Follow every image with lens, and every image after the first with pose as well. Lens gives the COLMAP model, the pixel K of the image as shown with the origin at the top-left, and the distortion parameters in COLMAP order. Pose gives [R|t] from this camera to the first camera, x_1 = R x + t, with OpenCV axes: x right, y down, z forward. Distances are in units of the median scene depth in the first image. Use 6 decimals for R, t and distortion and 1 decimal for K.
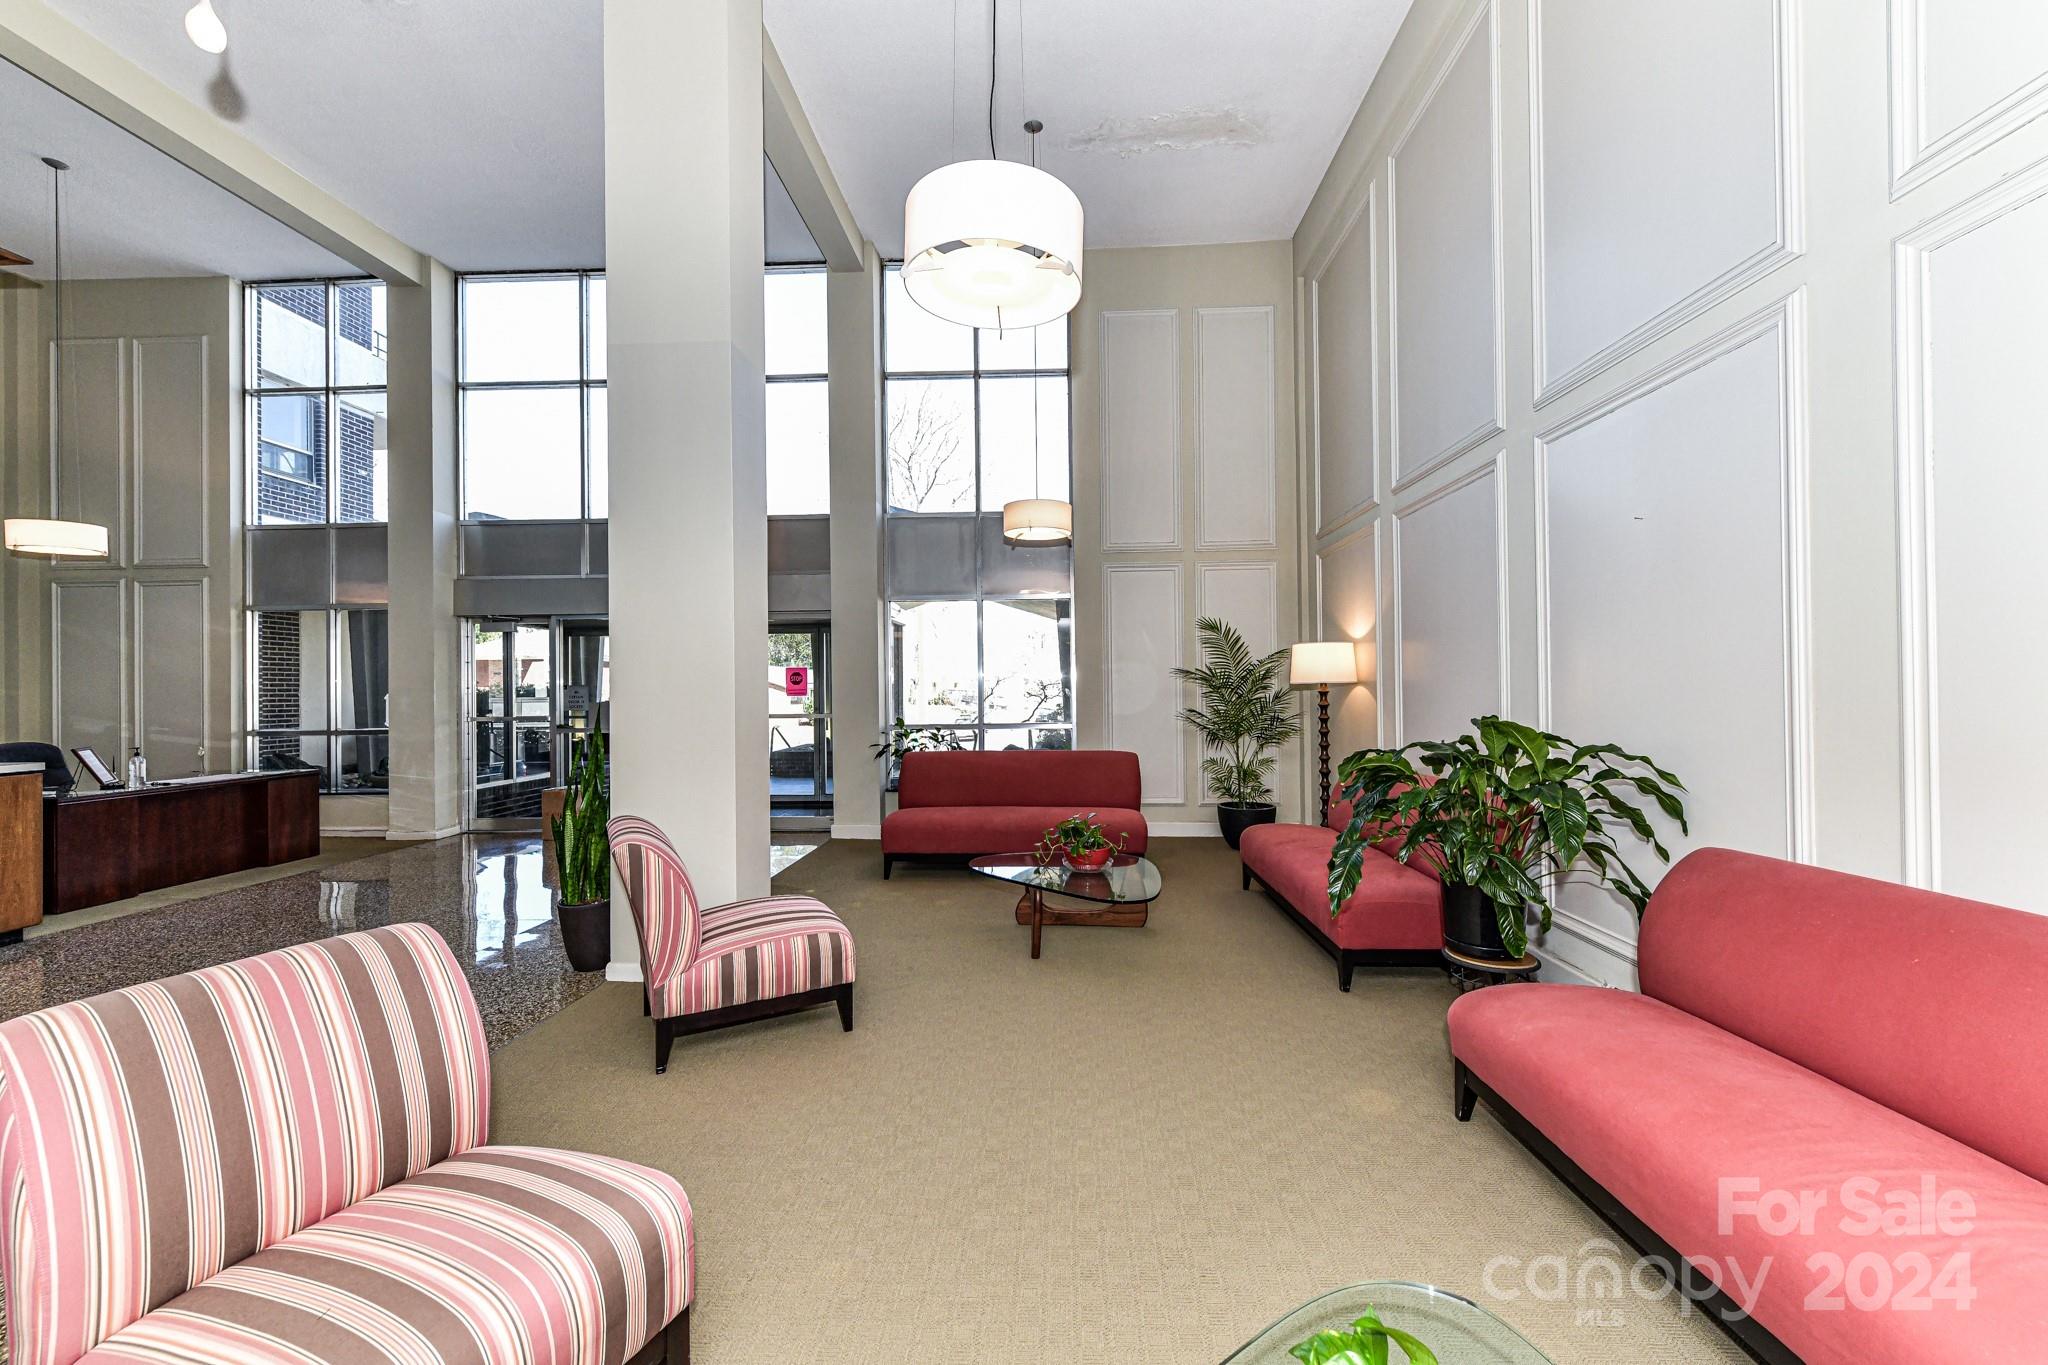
lens RADIAL K [[793.7, 0, 1023.9], [0, 793.7, 690.2], [0, 0, 1]] dist [0.014123, -0.005157]
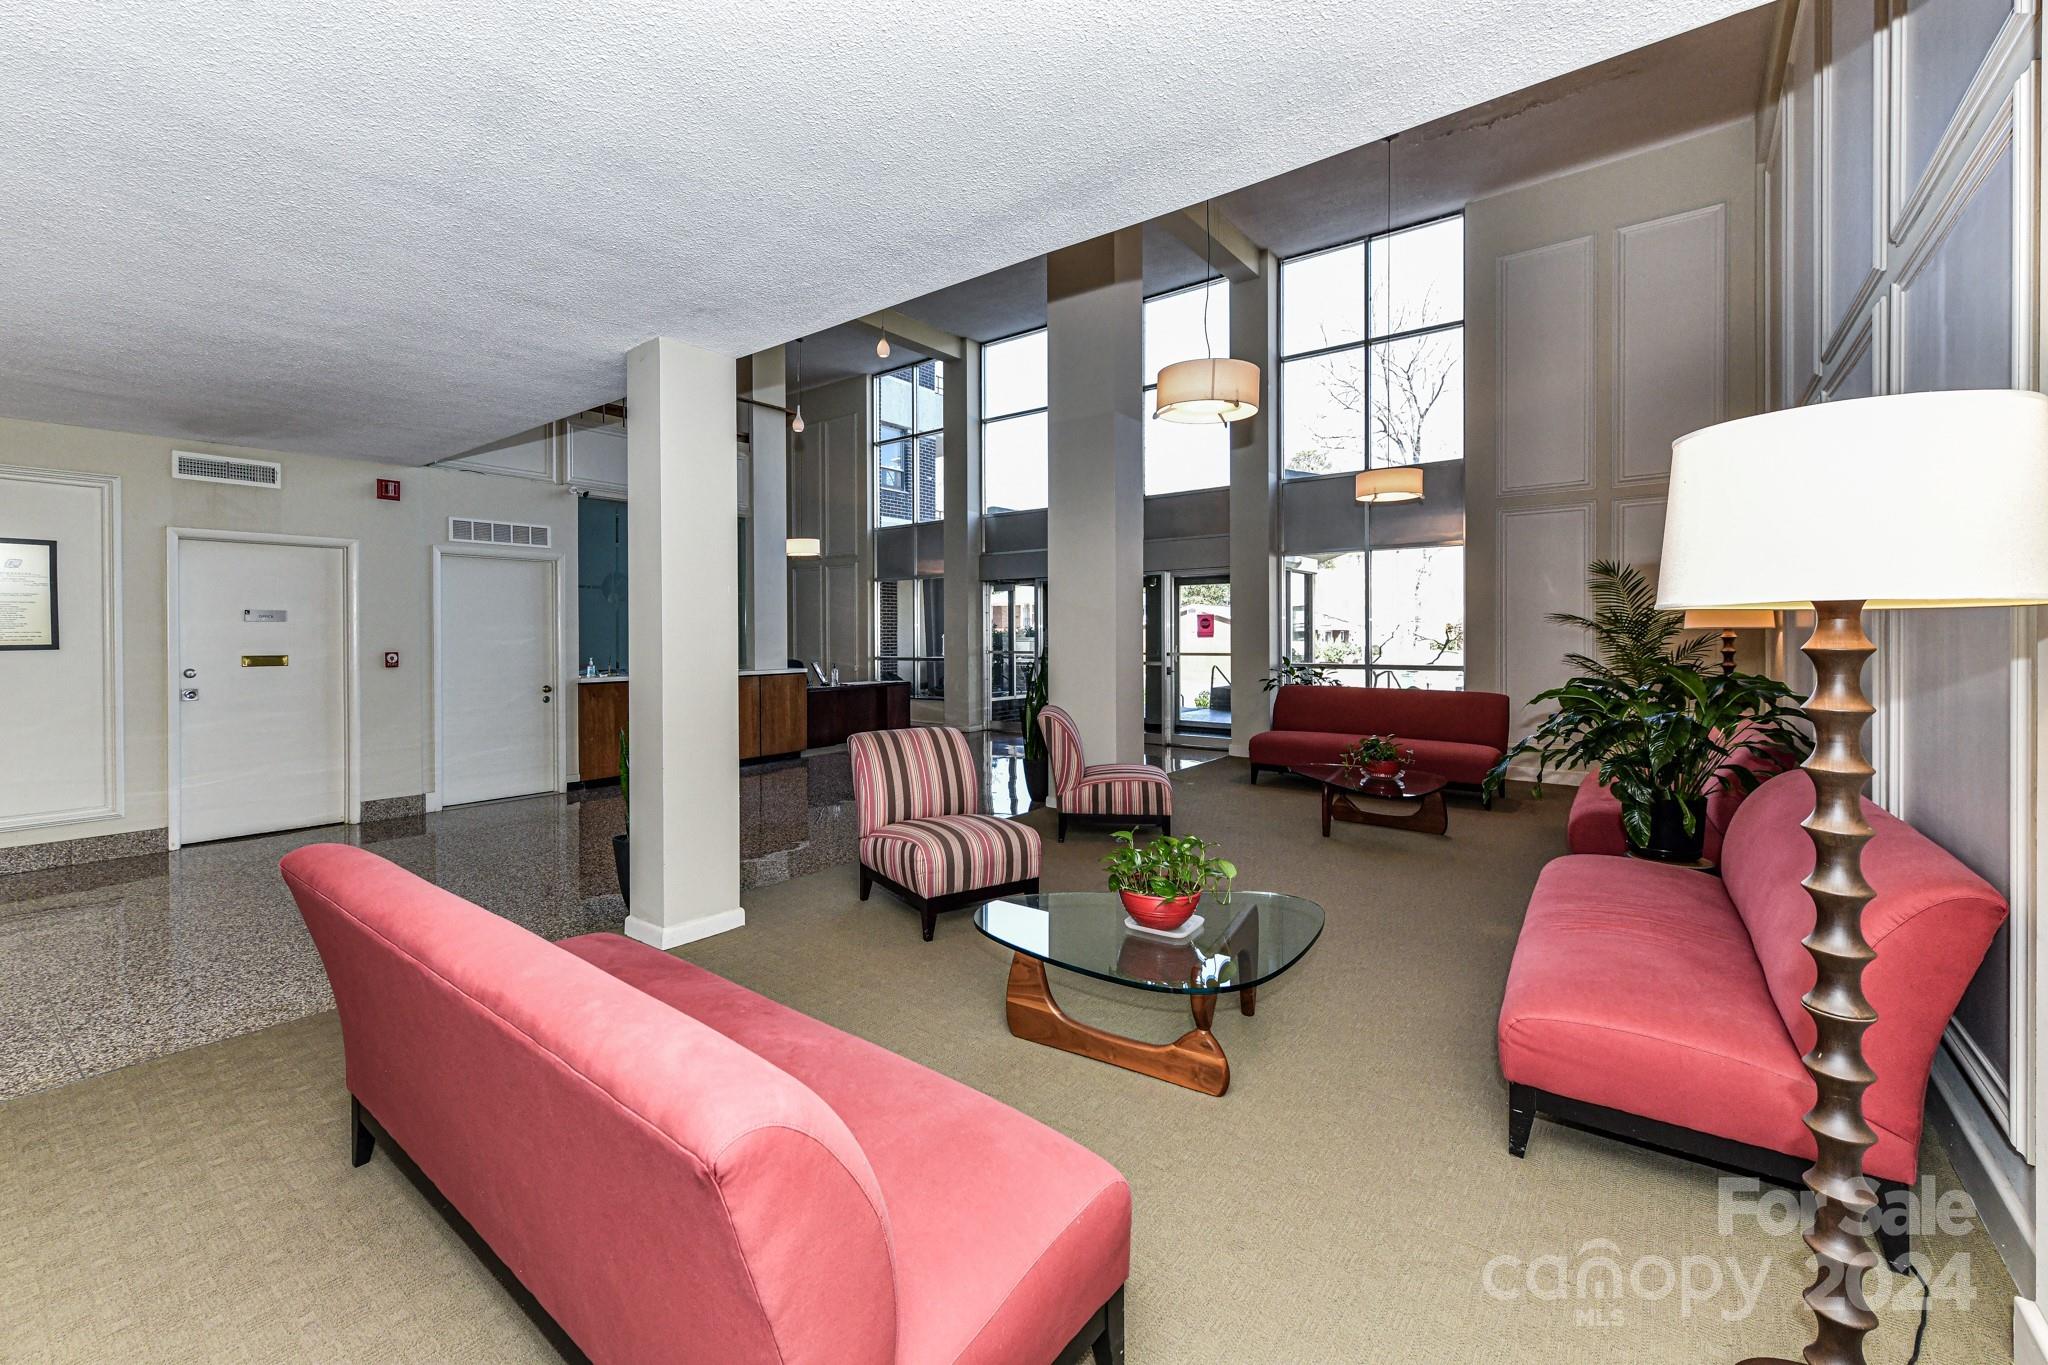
lens RADIAL K [[805.1, 0, 1028.5], [0, 805.1, 684.7], [0, 0, 1]] dist [0.001359, -0.000096]
pose [[0.843261, 0.039354, -0.536061, 0.158381], [-0.004329, 0.997781, 0.066440, -0.001843], [0.537486, -0.053705, 0.841561, -0.199625]]
